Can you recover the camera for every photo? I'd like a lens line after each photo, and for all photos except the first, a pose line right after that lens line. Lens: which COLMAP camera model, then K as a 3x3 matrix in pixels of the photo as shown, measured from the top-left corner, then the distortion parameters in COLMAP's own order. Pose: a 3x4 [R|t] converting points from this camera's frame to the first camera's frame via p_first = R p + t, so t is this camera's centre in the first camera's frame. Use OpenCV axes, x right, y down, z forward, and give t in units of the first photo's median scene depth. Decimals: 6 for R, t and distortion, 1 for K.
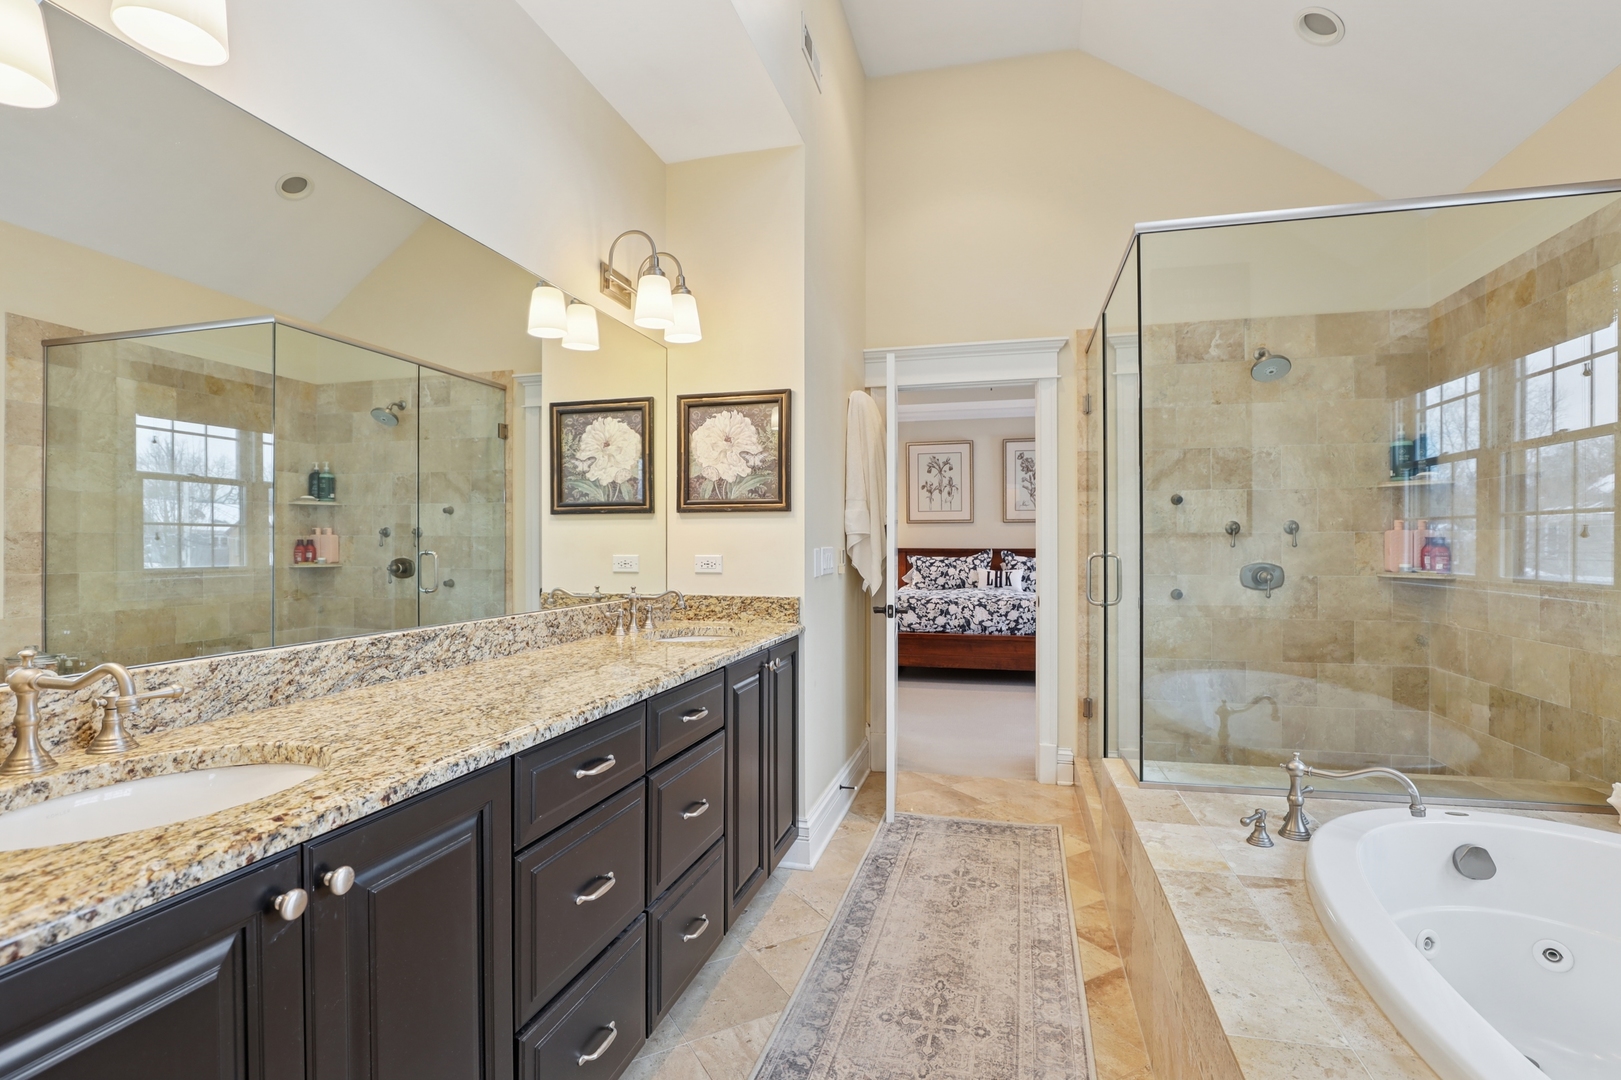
lens RADIAL K [[794.9, 0, 813.2], [0, 794.9, 542.3], [0, 0, 1]] dist [-0.012312, 0.000435]
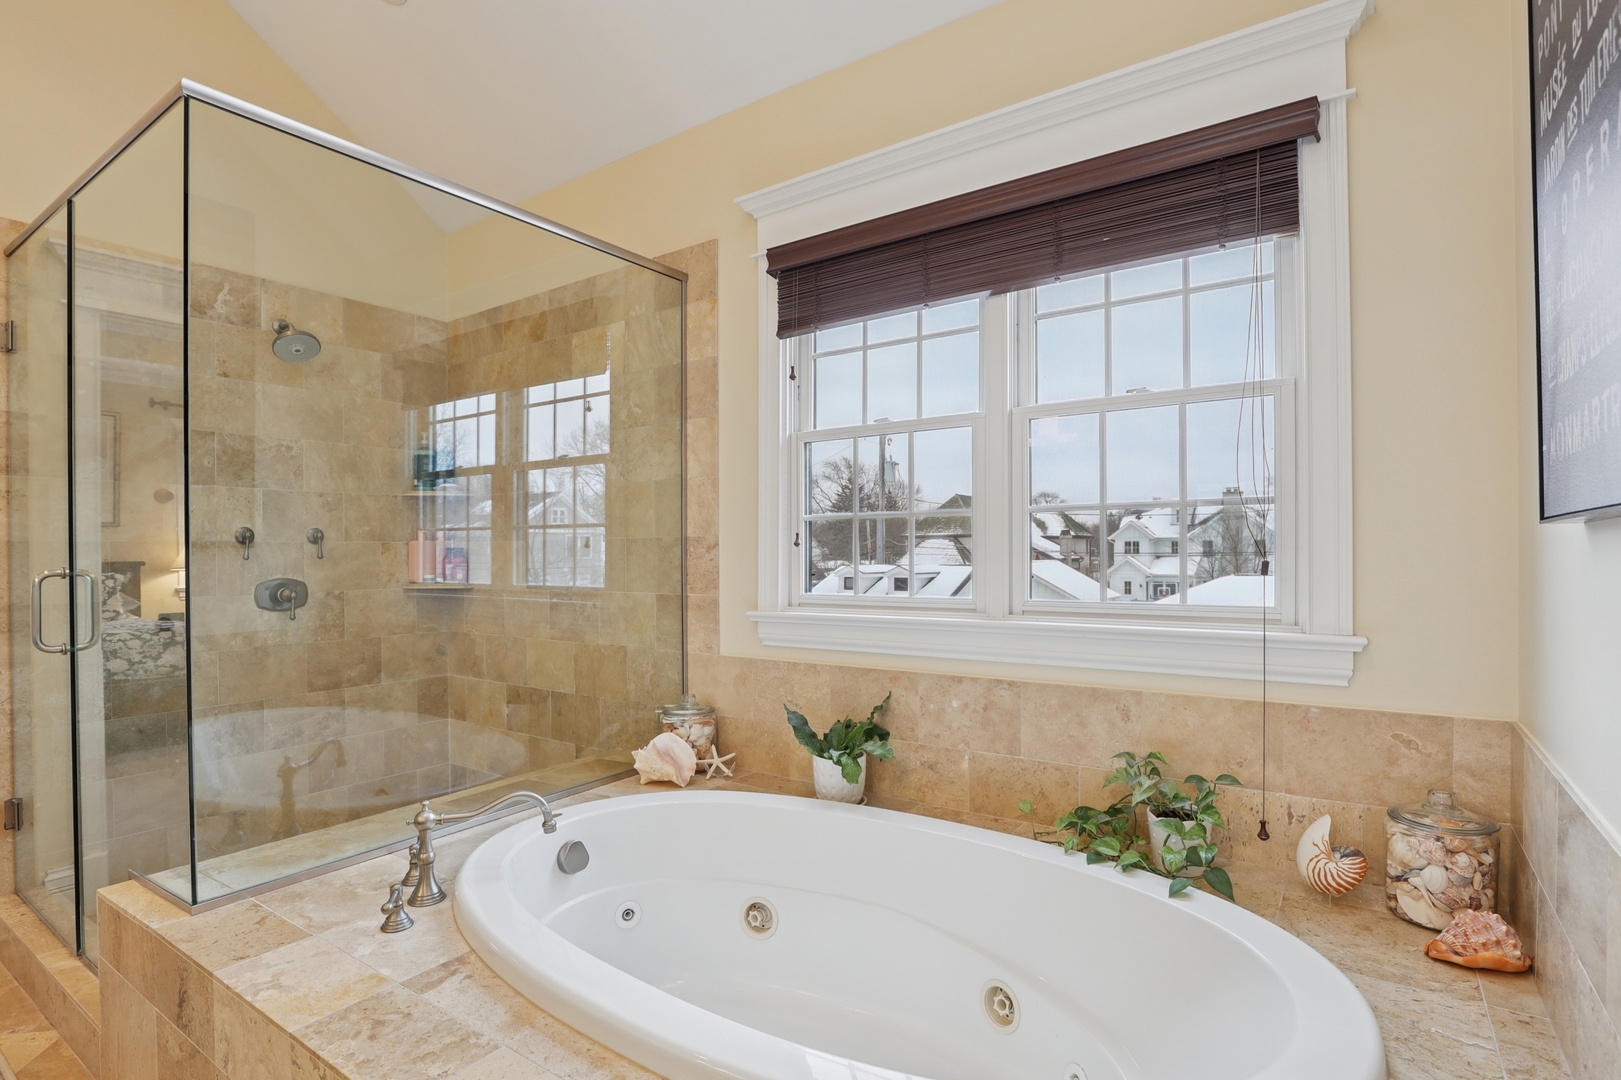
lens RADIAL K [[801.6, 0, 805.9], [0, 801.6, 559.3], [0, 0, 1]] dist [-0.023527, 0.001588]
pose [[0.342996, -0.009100, 0.939293, -0.034642], [0.004103, 0.999958, 0.008190, 0.001994], [-0.939328, 0.001044, 0.343019, 0.250962]]
